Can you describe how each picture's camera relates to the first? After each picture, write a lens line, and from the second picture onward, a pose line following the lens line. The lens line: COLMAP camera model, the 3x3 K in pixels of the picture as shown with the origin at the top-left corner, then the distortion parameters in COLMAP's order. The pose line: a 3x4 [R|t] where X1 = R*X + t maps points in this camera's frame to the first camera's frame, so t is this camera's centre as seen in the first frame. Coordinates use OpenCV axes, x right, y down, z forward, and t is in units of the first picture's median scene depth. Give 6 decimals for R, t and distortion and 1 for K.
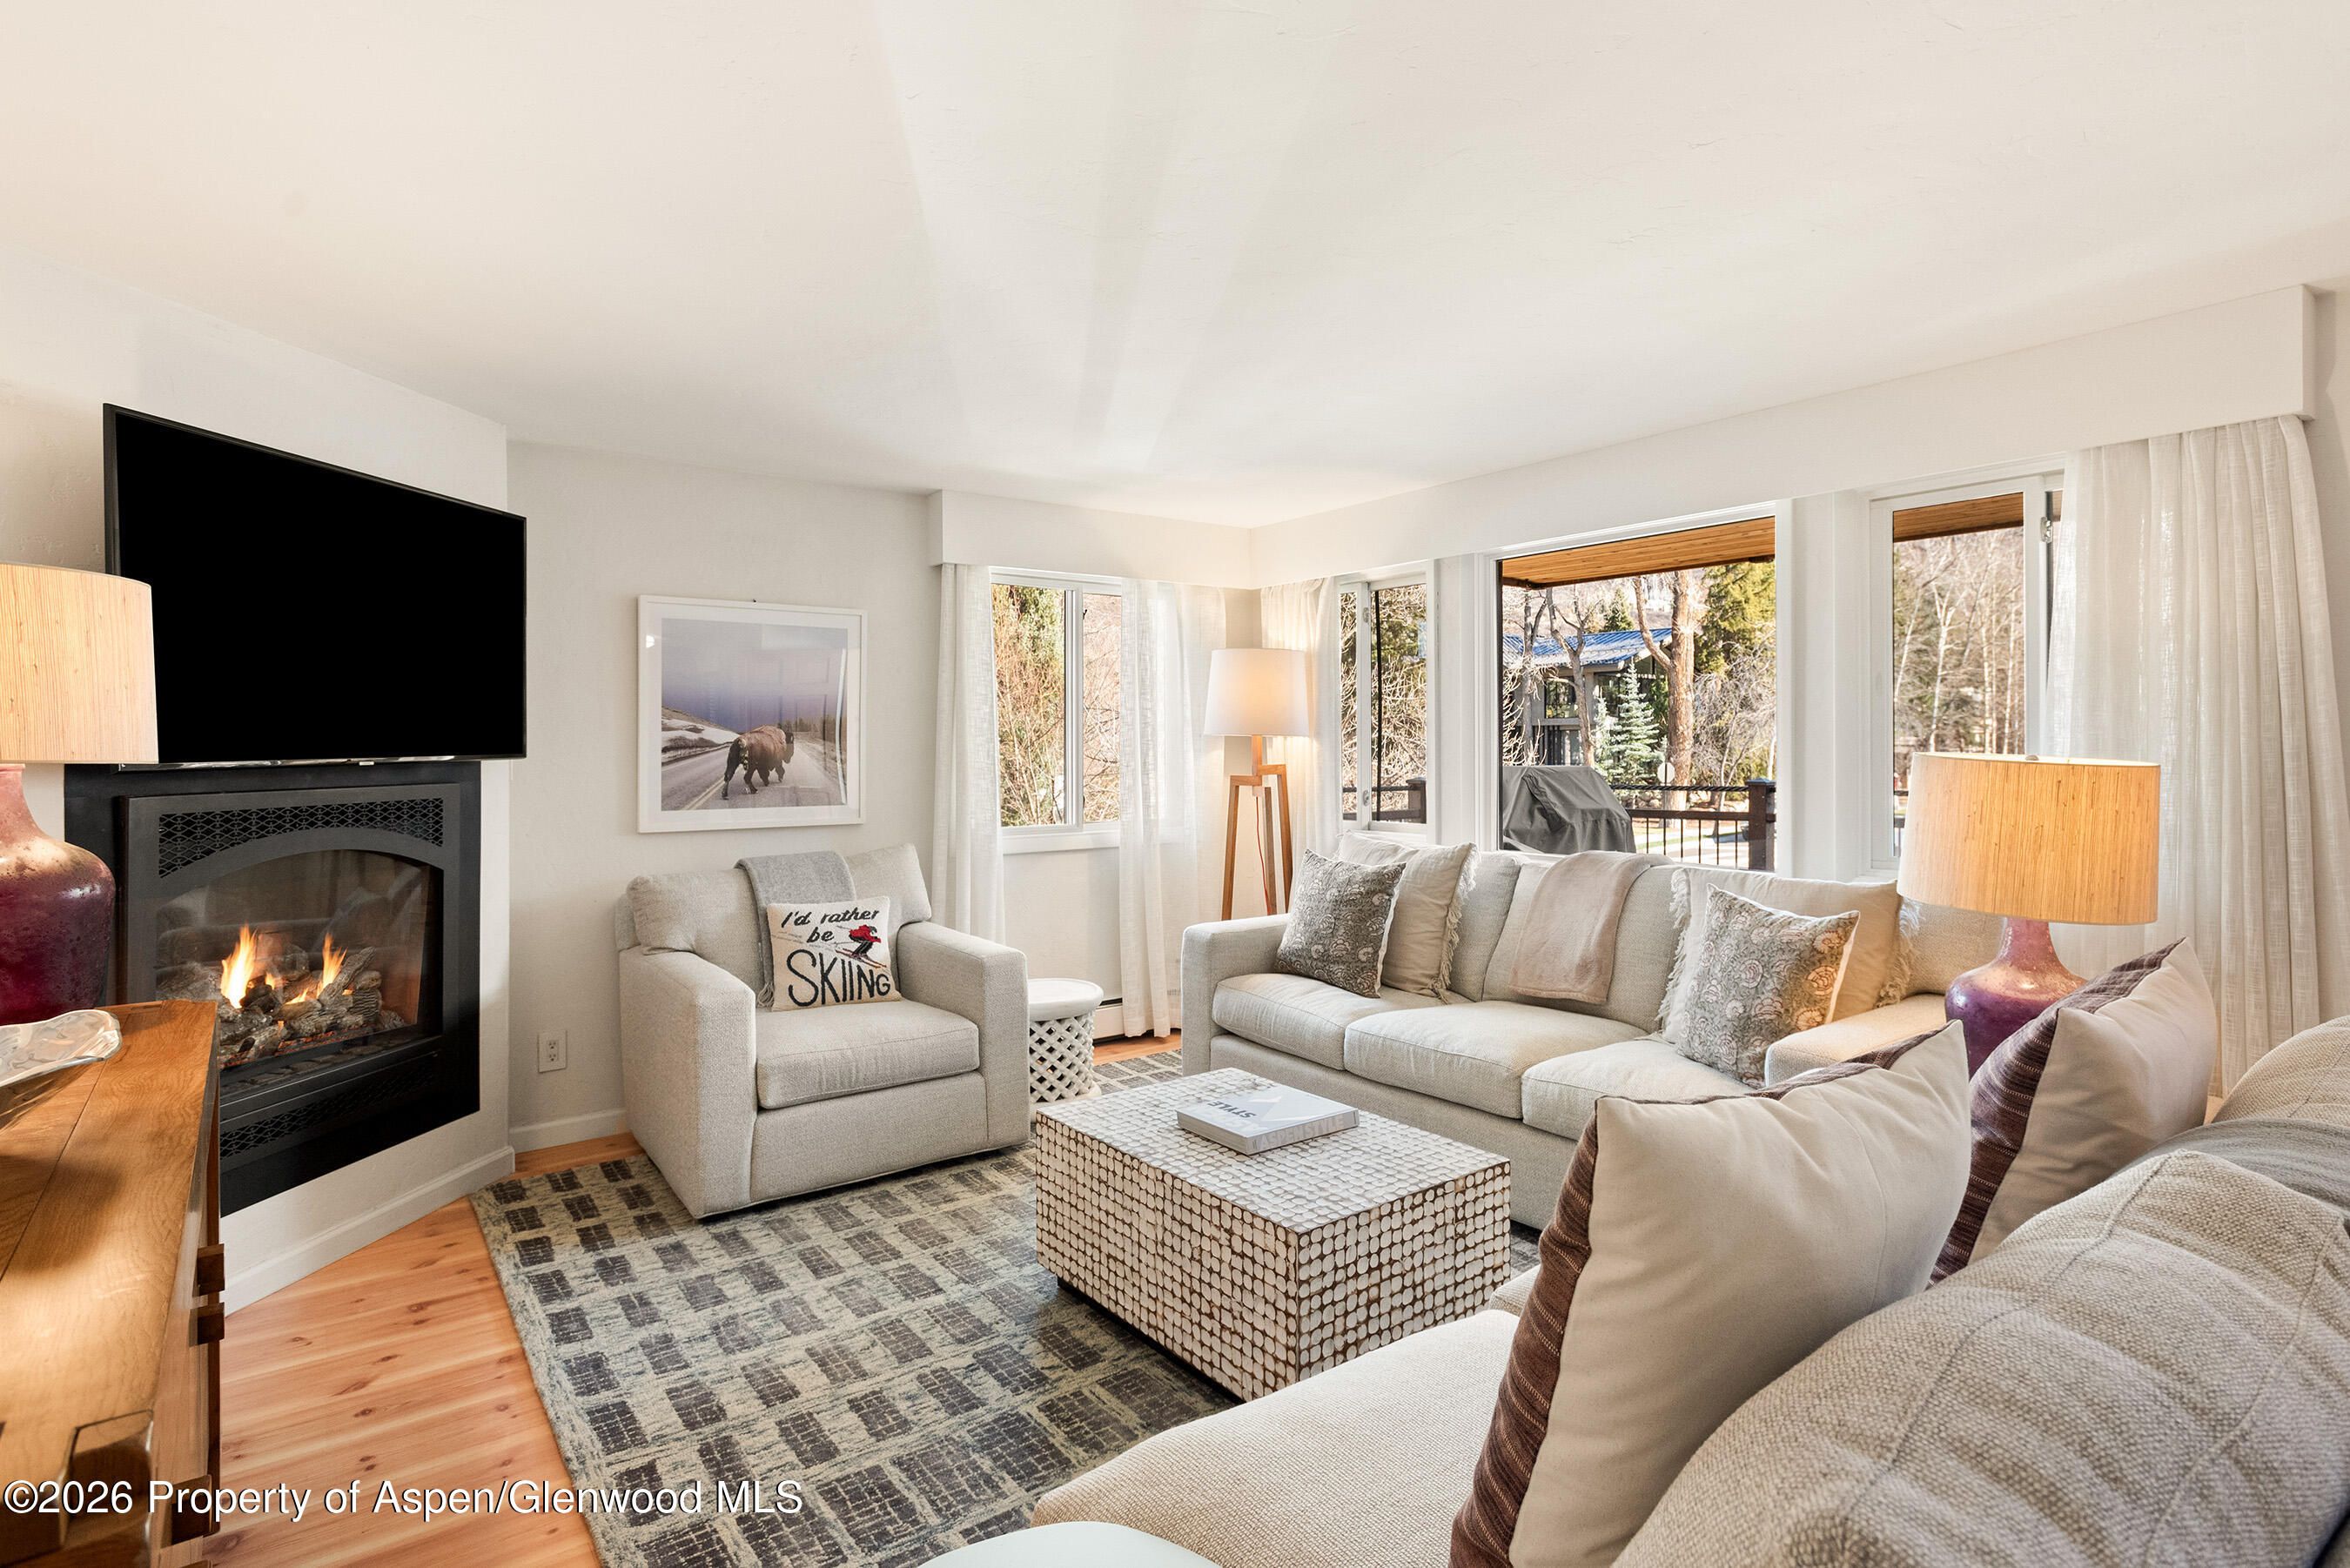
lens RADIAL K [[1173.6, 0, 1176.9], [0, 1173.6, 762.1], [0, 0, 1]] dist [0.001979, -0.000347]
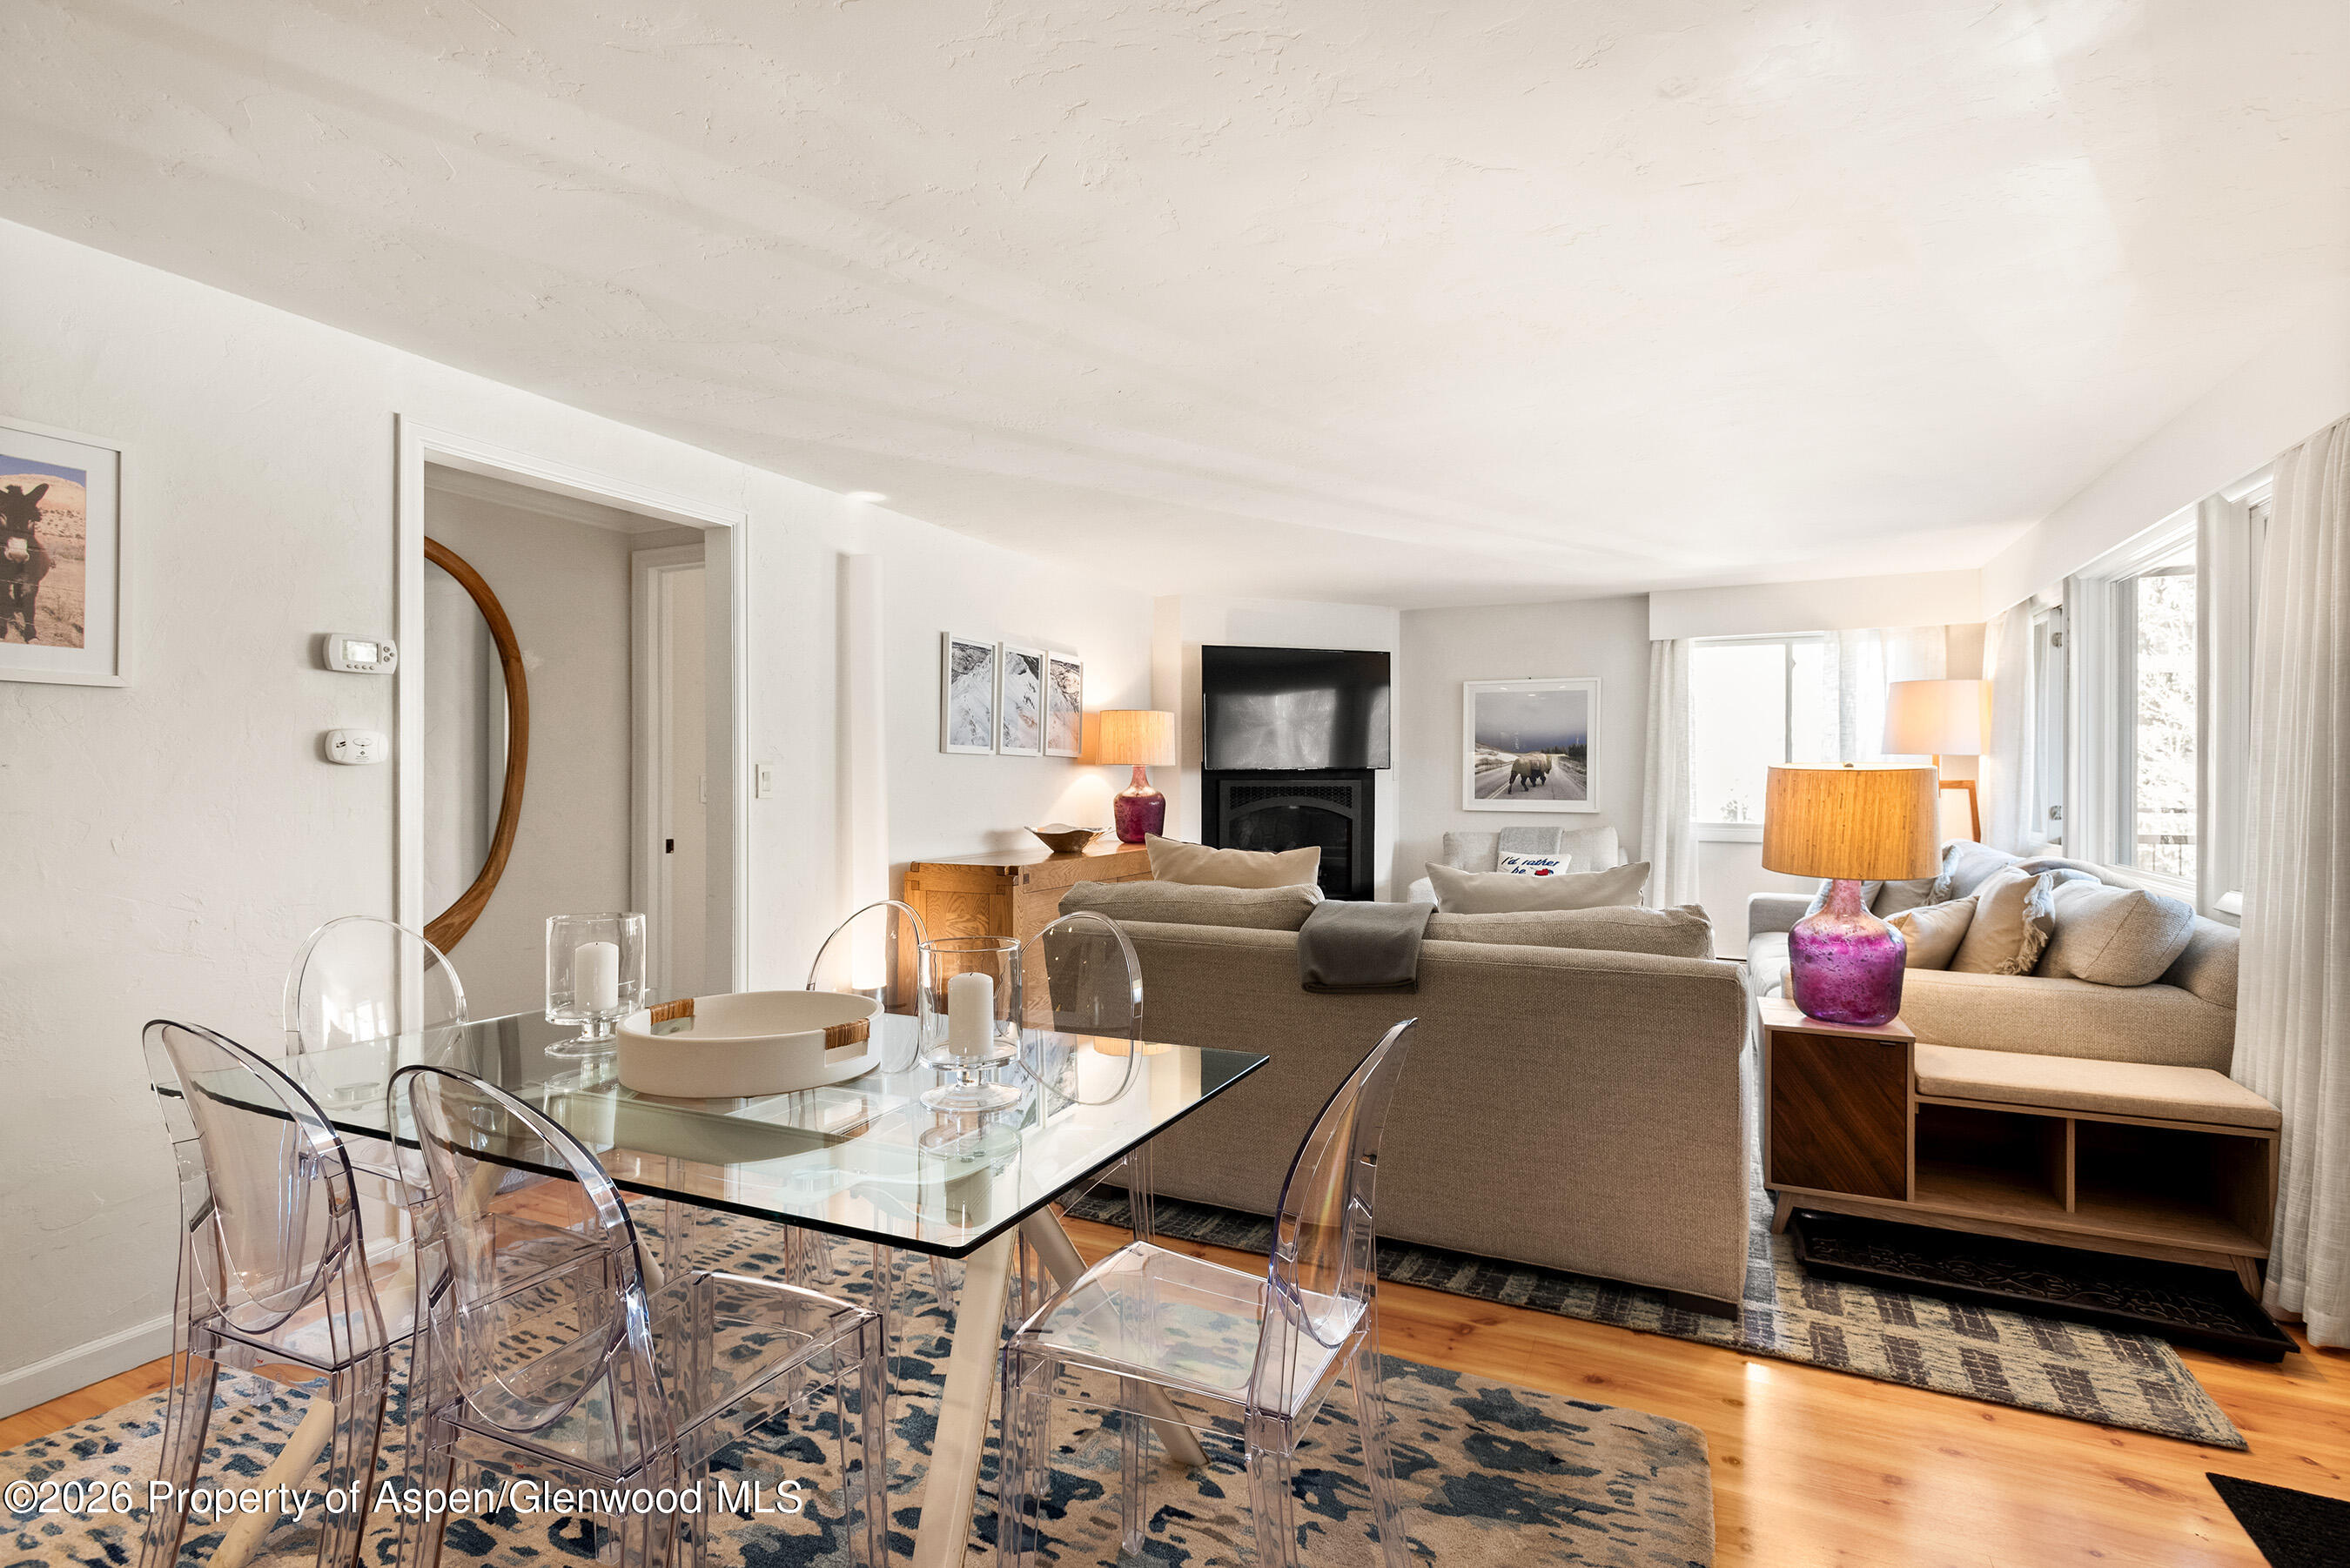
lens RADIAL K [[1130.2, 0, 1176.9], [0, 1130.2, 783.8], [0, 0, 1]] dist [-0.000439, -0.000229]
pose [[0.454293, 0.012575, -0.890764, 0.906581], [-0.012156, 0.999895, 0.007916, 0.009866], [0.890769, 0.007232, 0.454398, -0.206756]]
